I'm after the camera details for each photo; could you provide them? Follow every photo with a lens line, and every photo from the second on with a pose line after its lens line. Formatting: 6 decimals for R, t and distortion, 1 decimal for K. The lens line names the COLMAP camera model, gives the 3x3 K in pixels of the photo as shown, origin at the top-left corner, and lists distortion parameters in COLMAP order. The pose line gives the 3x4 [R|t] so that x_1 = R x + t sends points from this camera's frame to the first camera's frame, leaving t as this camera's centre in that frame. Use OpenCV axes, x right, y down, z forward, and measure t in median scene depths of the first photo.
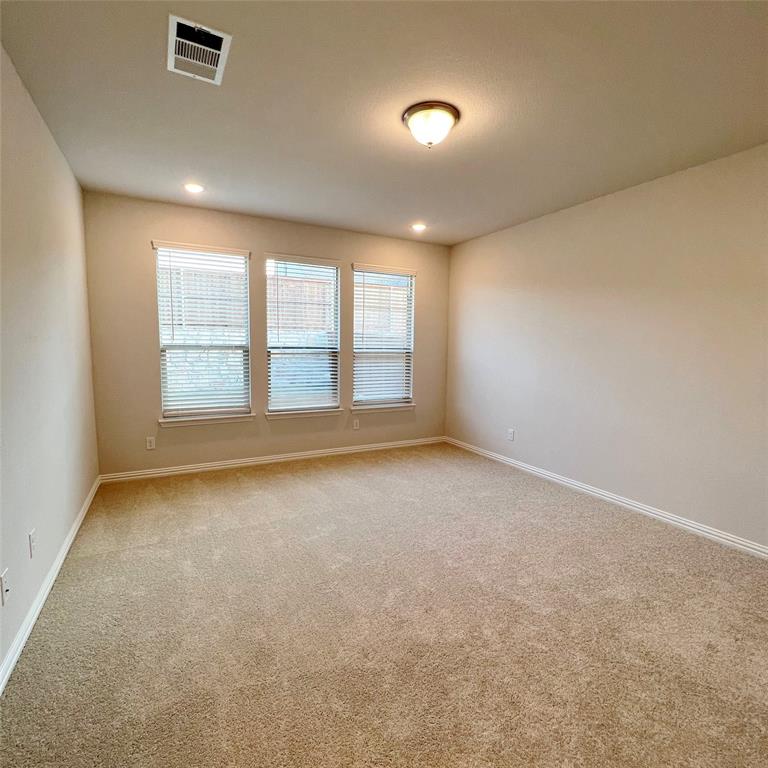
lens RADIAL K [[409.7, 0, 386.9], [0, 409.7, 382.2], [0, 0, 1]] dist [-0.001957, 0.000617]
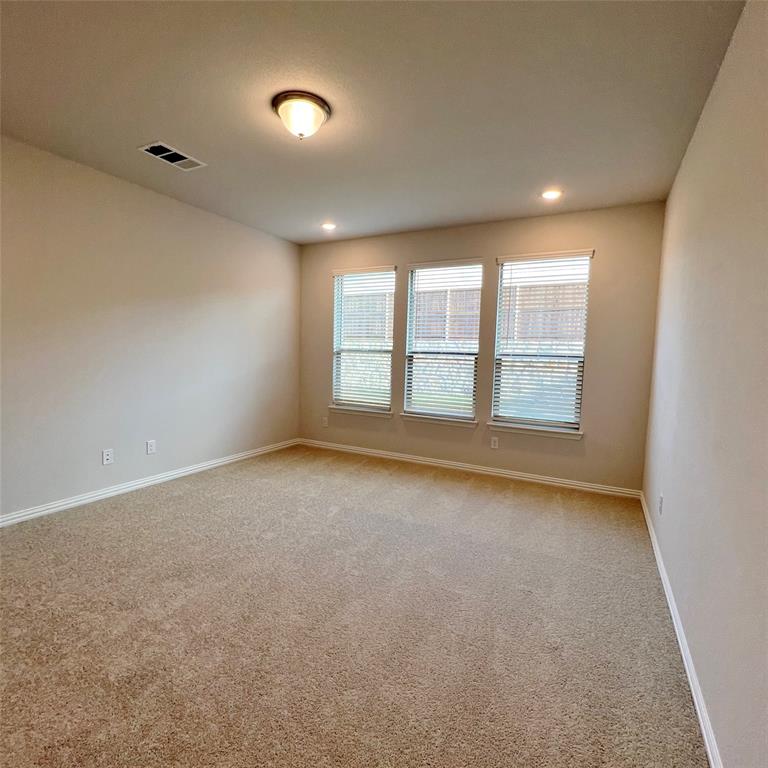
lens RADIAL K [[409.7, 0, 371.1], [0, 409.7, 388.4], [0, 0, 1]] dist [-0.001957, 0.000617]
pose [[0.570707, 0.087027, -0.816529, 0.531568], [-0.090220, 0.994994, 0.042989, -0.028851], [0.816183, 0.049133, 0.575701, 0.309377]]
